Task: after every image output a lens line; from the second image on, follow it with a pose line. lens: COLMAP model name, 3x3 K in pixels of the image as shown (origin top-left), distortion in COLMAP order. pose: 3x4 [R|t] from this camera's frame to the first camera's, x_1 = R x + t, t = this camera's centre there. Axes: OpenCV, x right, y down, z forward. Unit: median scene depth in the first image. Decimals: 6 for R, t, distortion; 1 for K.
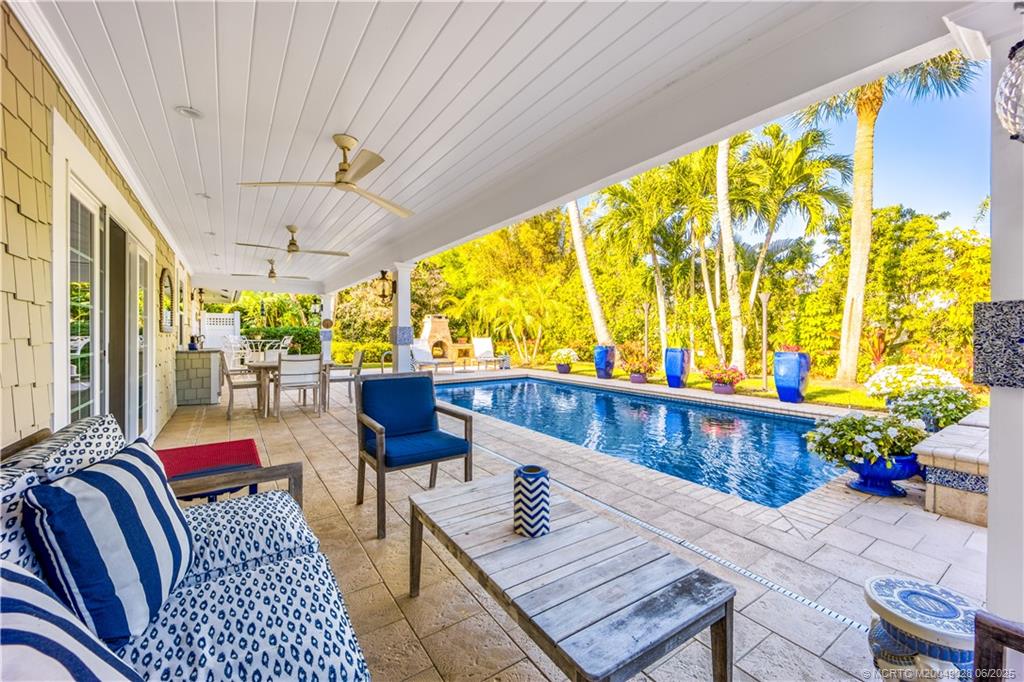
lens RADIAL K [[403.4, 0, 506.8], [0, 403.4, 341.8], [0, 0, 1]] dist [0.015179, -0.005221]
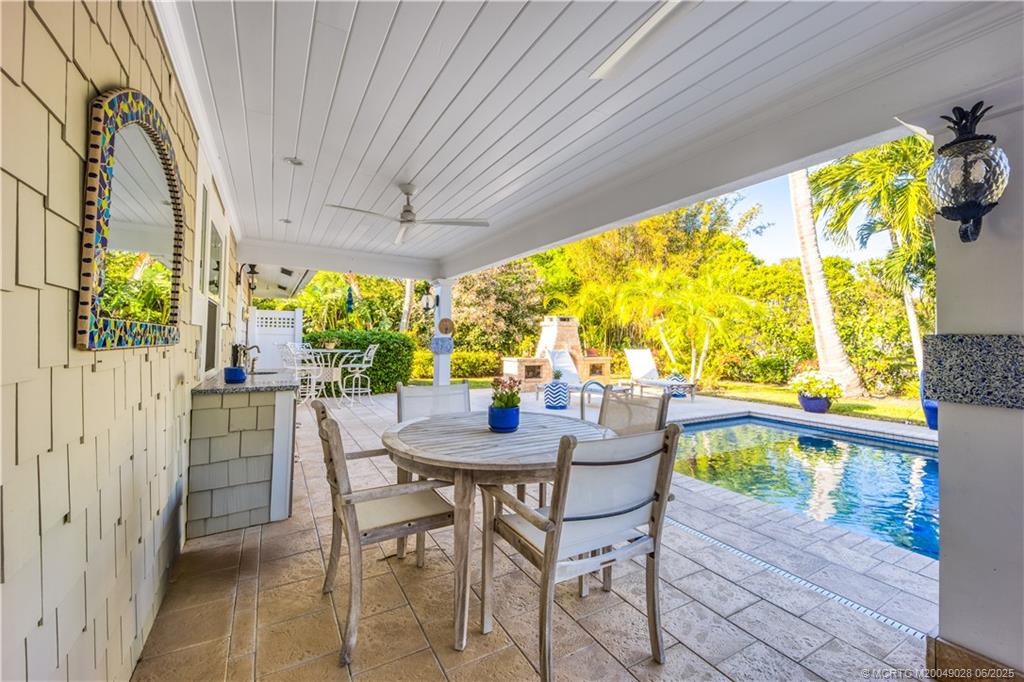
lens RADIAL K [[403.4, 0, 511.8], [0, 403.4, 328.6], [0, 0, 1]] dist [0.015179, -0.005221]
pose [[0.998058, 0.008499, -0.061713, -0.275324], [-0.011451, 0.998799, -0.047636, -0.011656], [0.061234, 0.048250, 0.996957, 0.356182]]
